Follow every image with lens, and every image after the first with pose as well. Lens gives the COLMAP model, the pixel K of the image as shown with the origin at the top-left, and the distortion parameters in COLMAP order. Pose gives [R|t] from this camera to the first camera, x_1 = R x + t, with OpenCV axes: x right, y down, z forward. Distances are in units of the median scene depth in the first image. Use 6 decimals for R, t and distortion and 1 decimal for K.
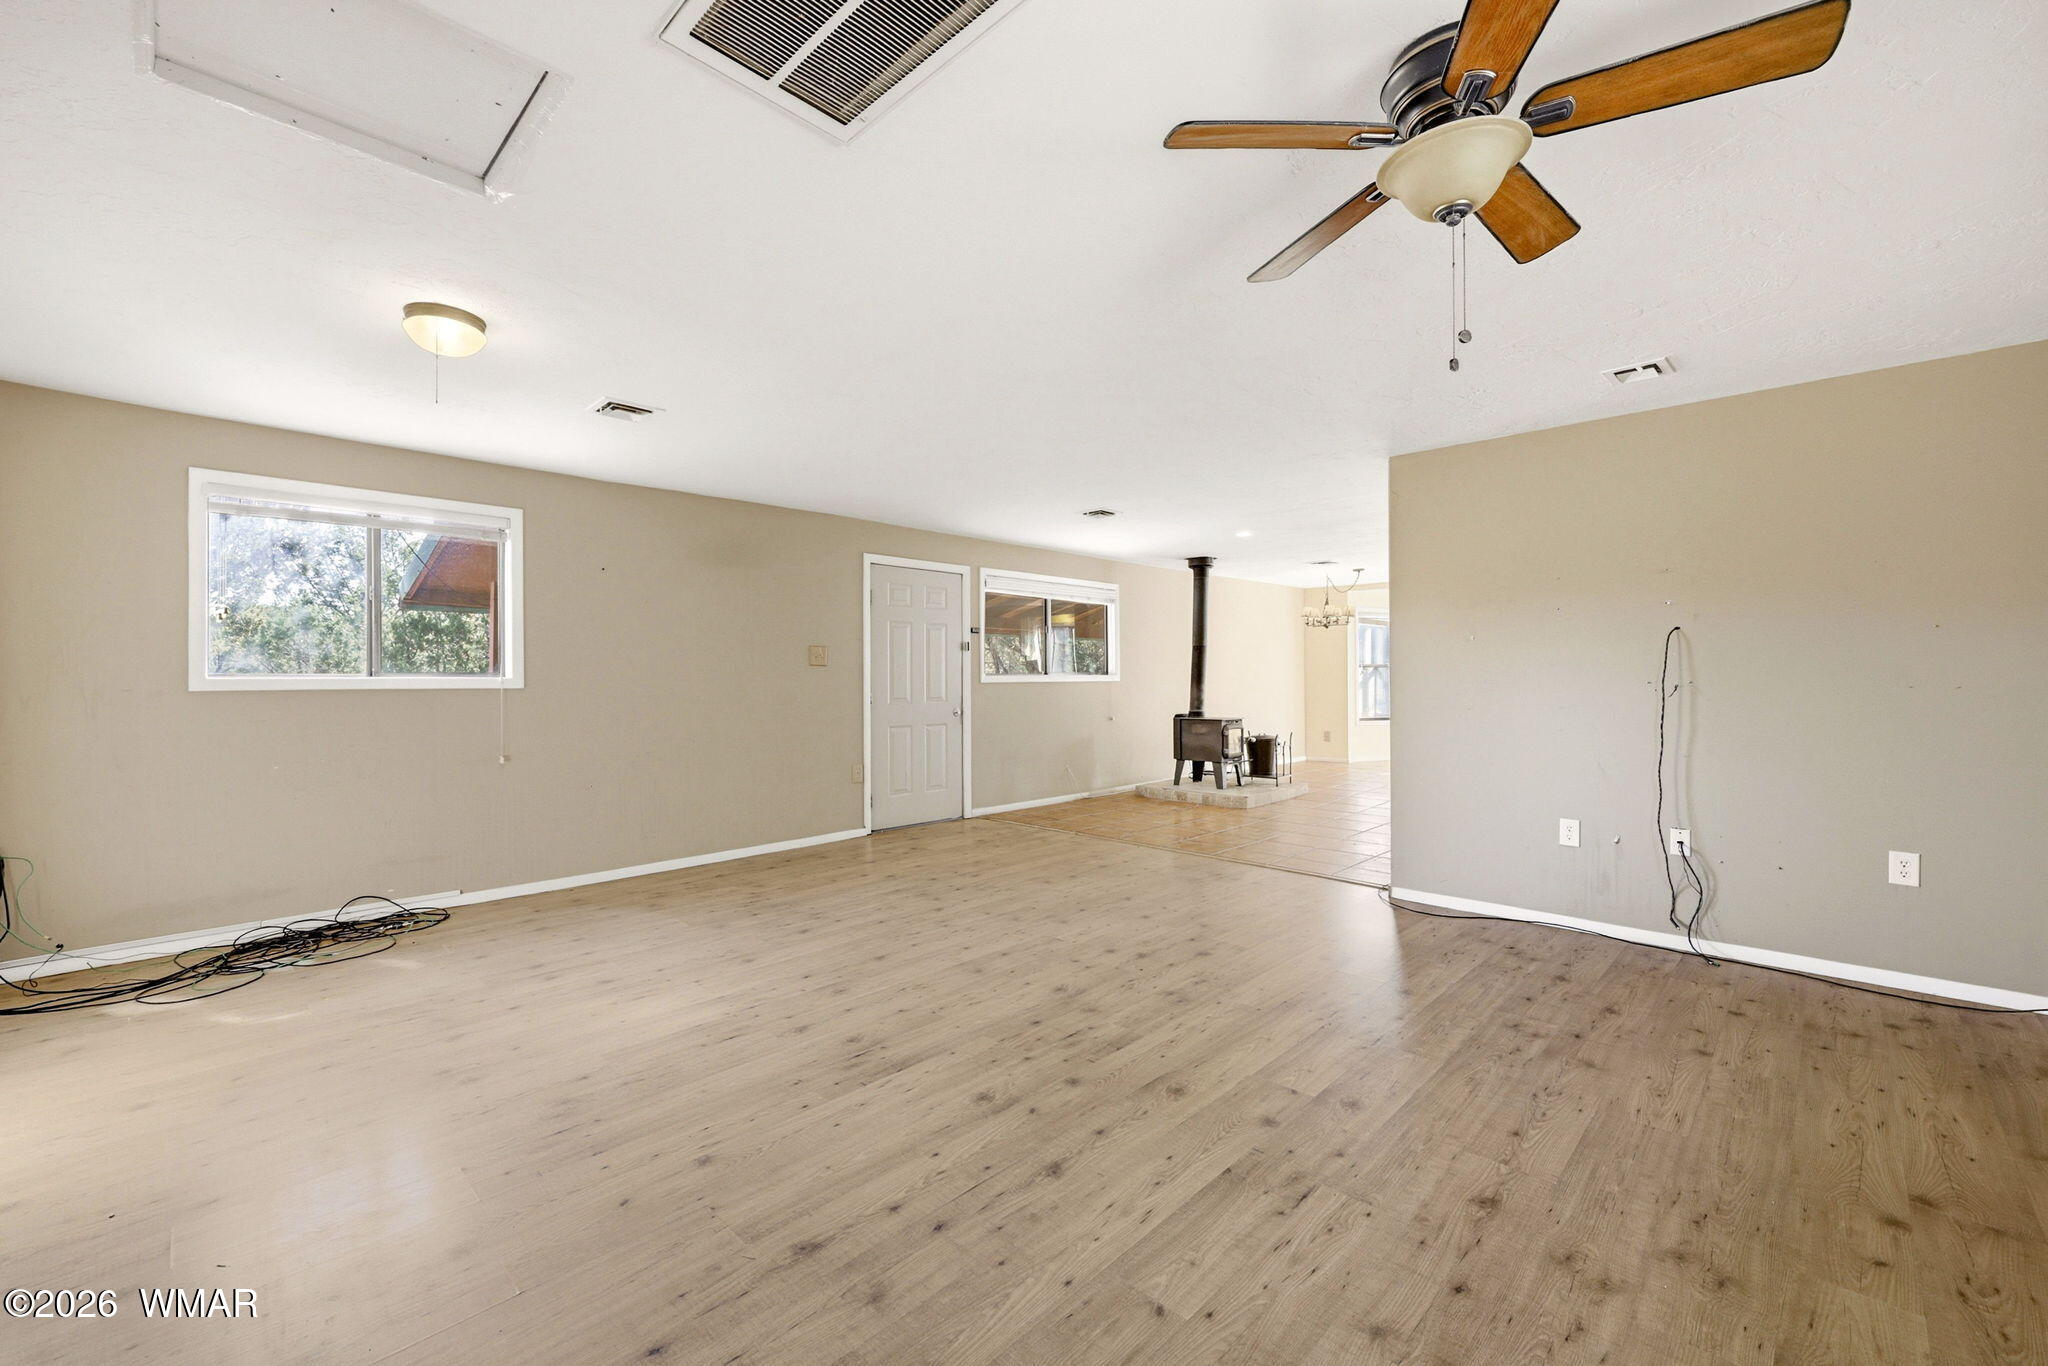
lens RADIAL K [[826.6, 0, 1027.9], [0, 826.6, 679.7], [0, 0, 1]] dist [-0.013682, 0.000159]
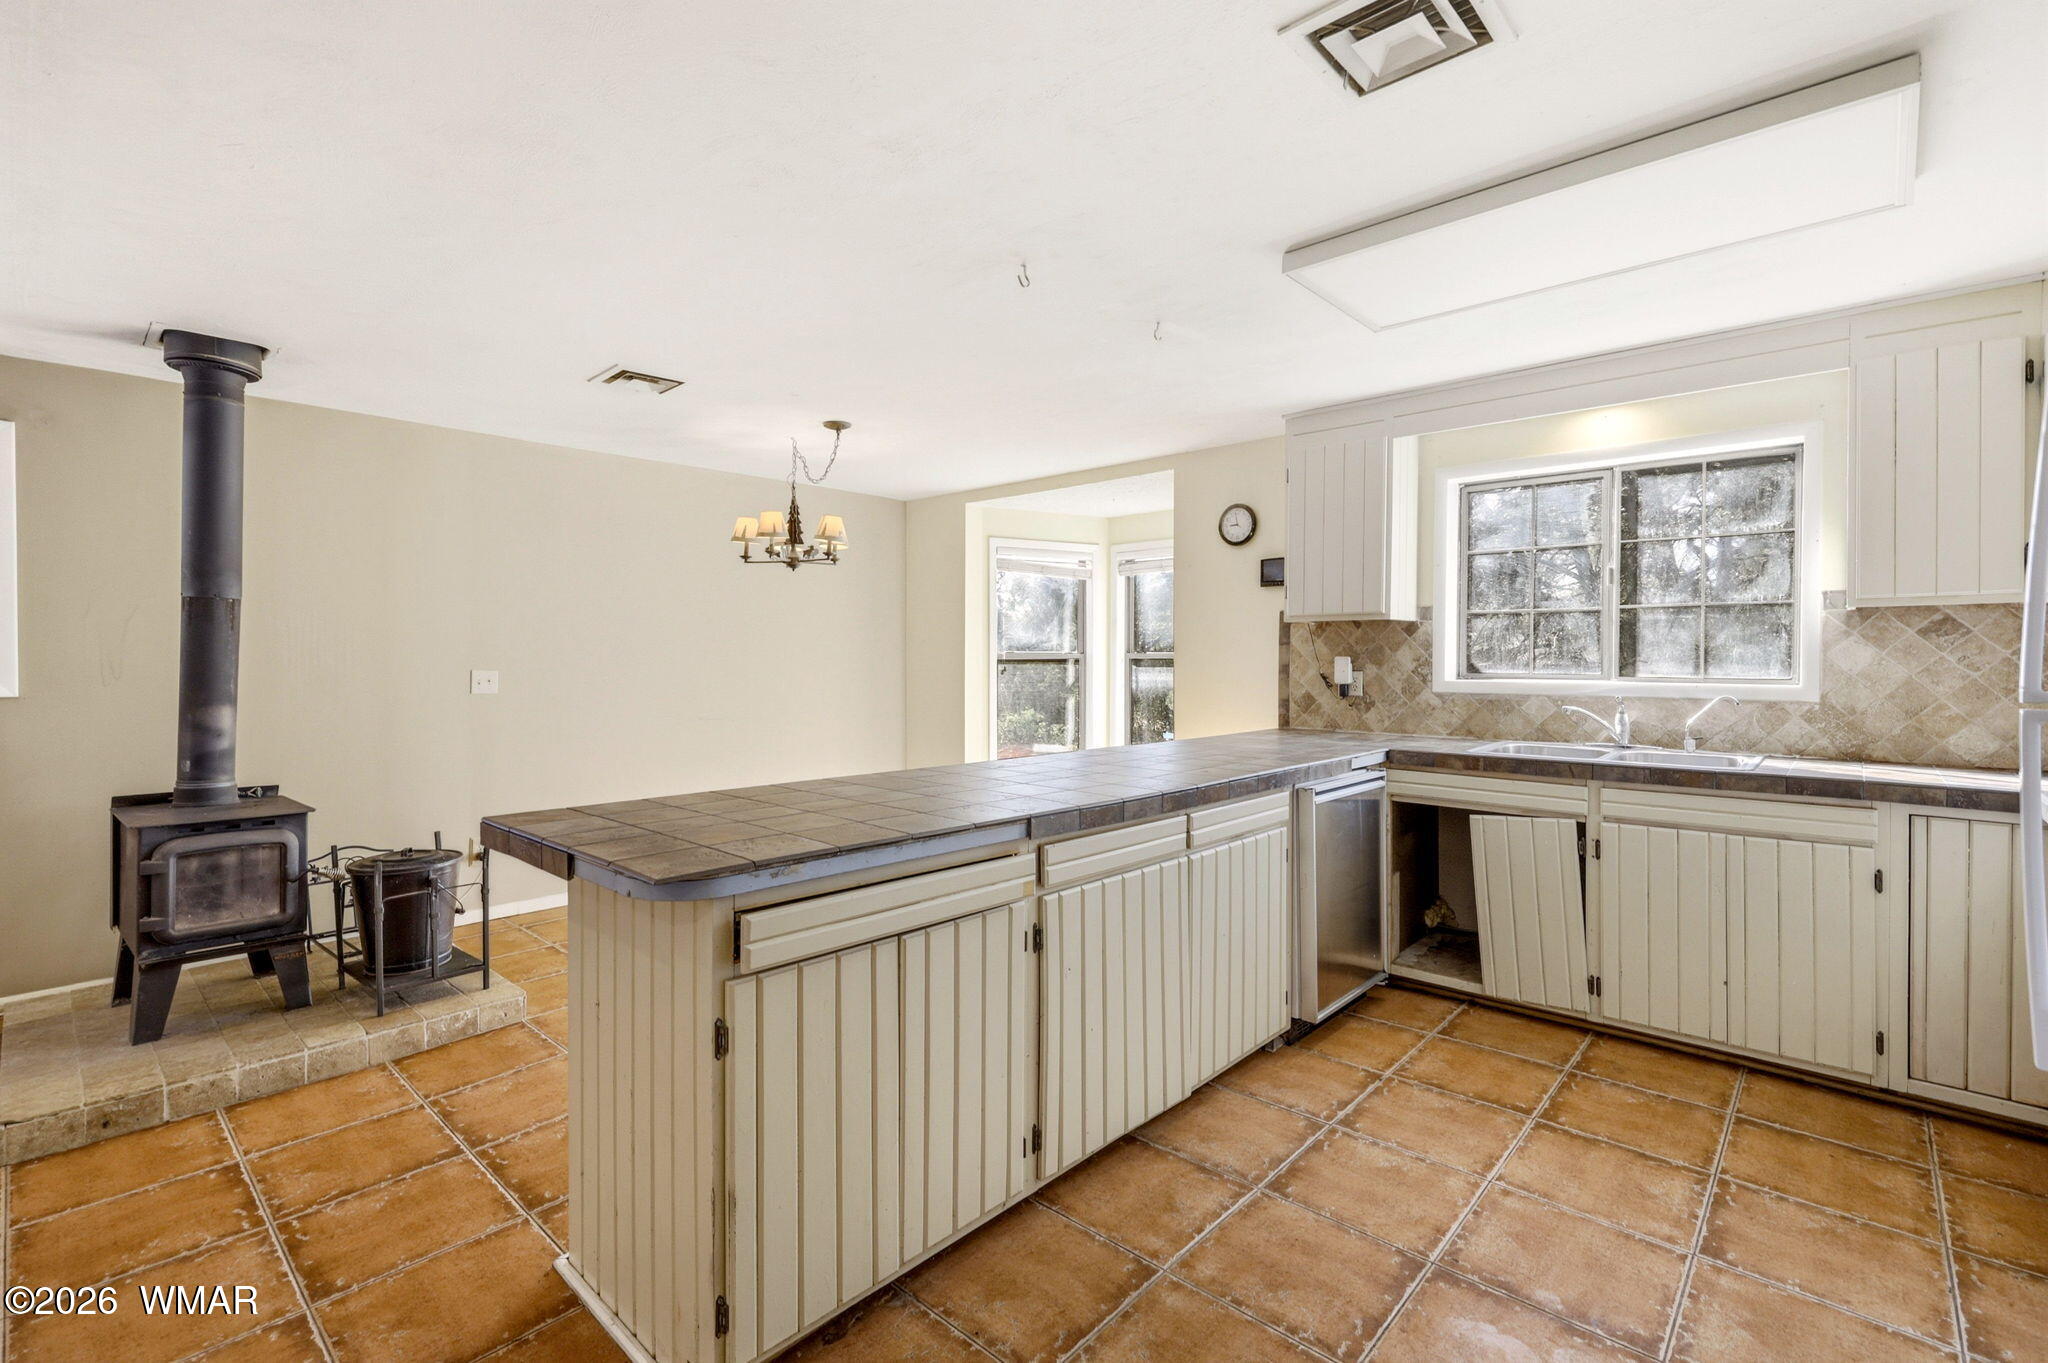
lens RADIAL K [[913.6, 0, 1021.3], [0, 913.6, 675.0], [0, 0, 1]] dist [0.002080, -0.000485]
pose [[0.999607, 0.006793, 0.027184, 1.085134], [-0.007167, 0.999881, 0.013671, -0.032736], [-0.027088, -0.013860, 0.999537, 1.218516]]
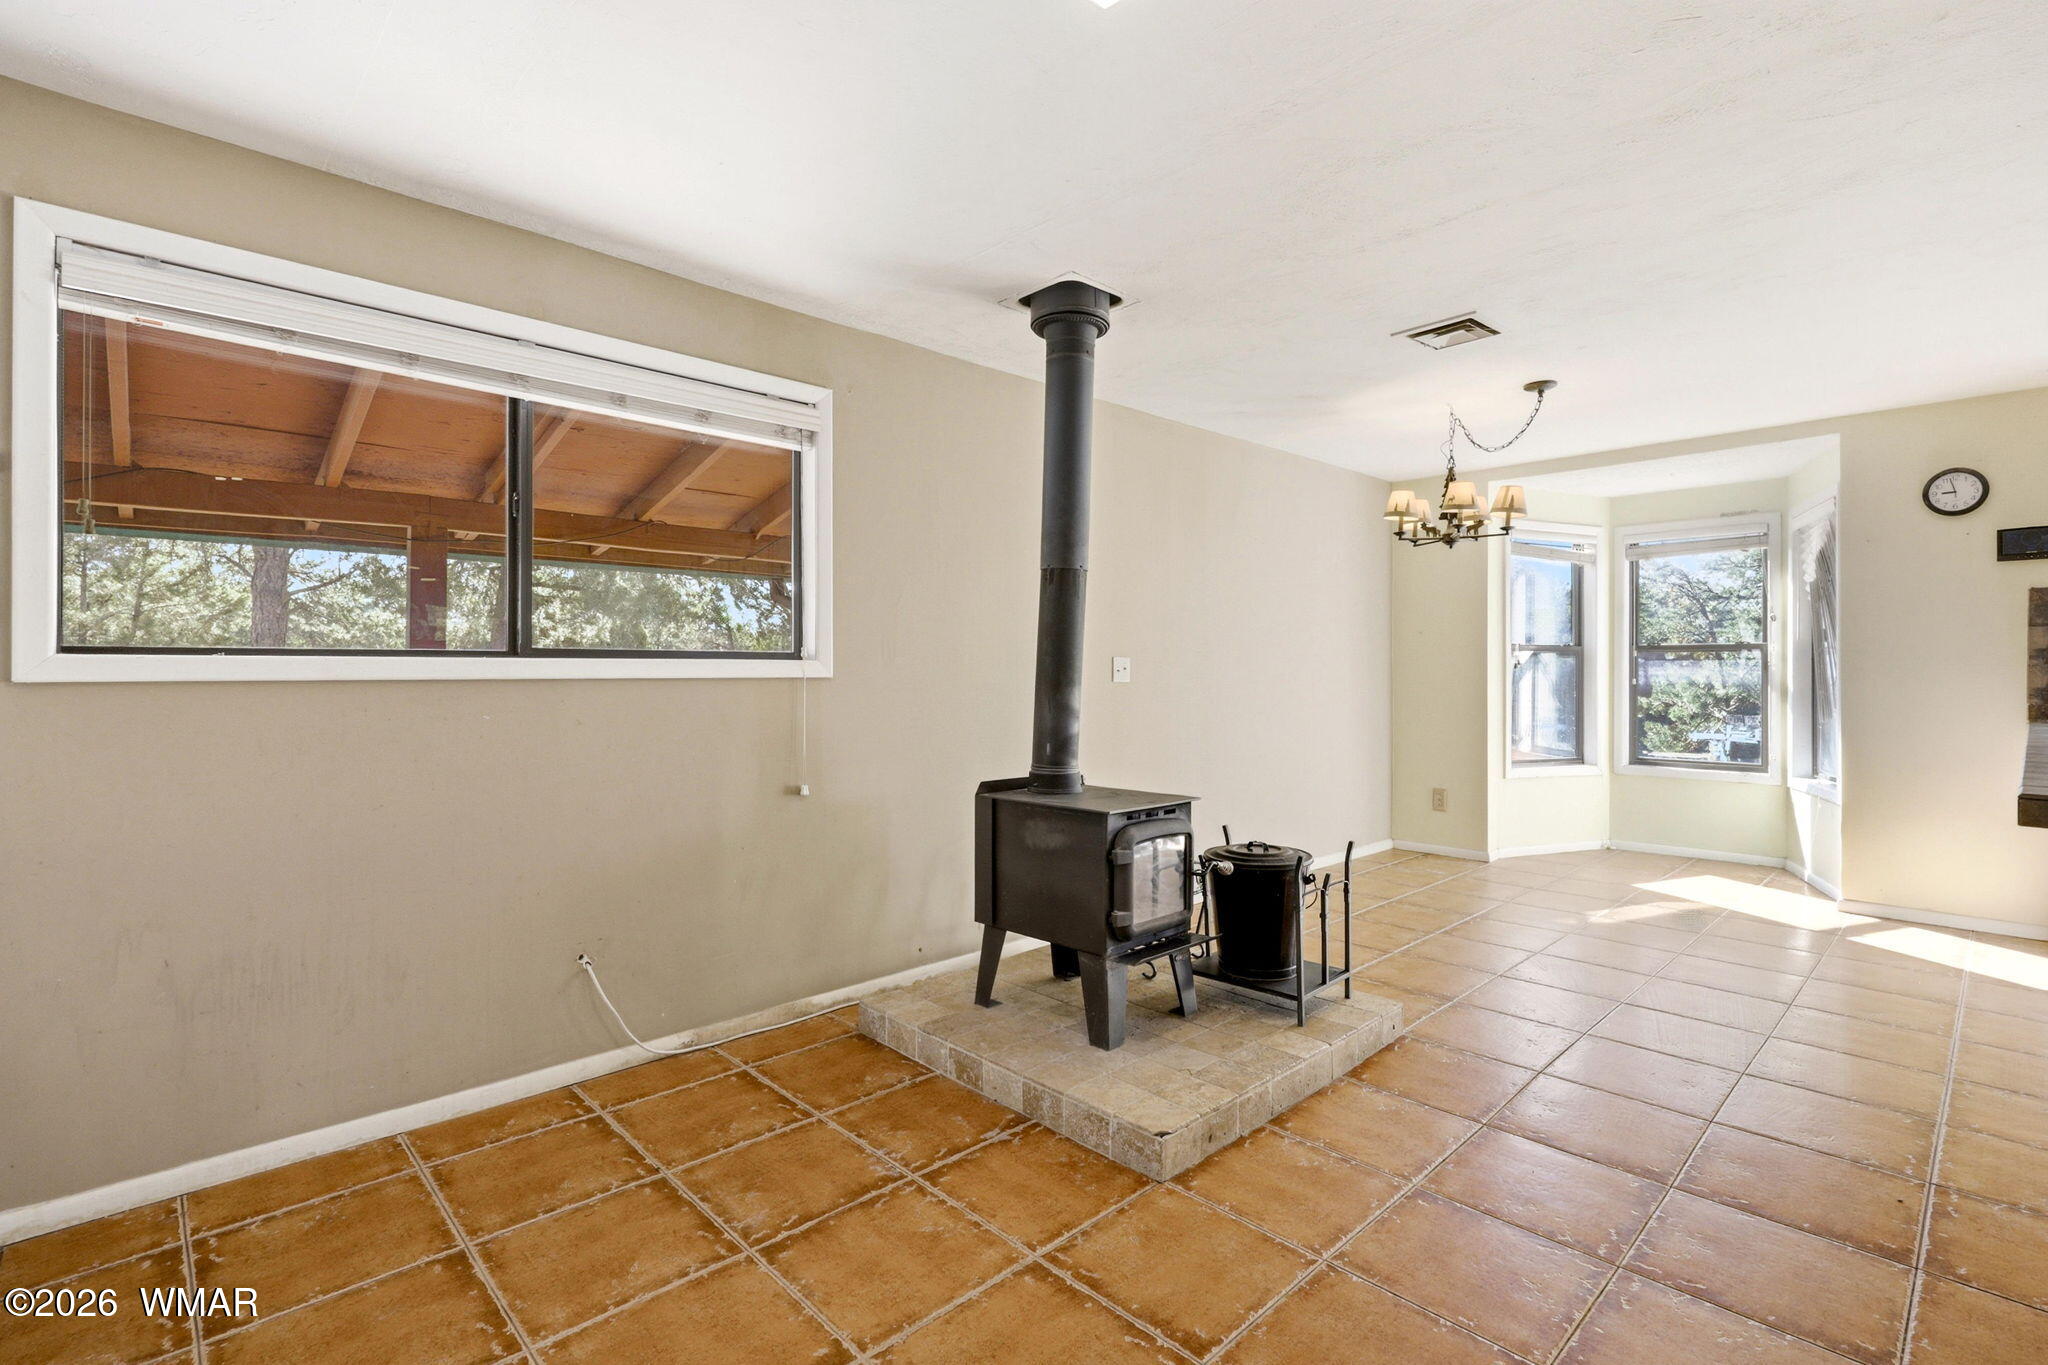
lens RADIAL K [[949.9, 0, 1030.0], [0, 949.9, 670.0], [0, 0, 1]] dist [0.003973, -0.000063]
pose [[0.999403, 0.005466, -0.034100, 0.416778], [-0.005597, 0.999977, -0.003774, -0.000282], [0.034079, 0.003963, 0.999411, 1.262448]]
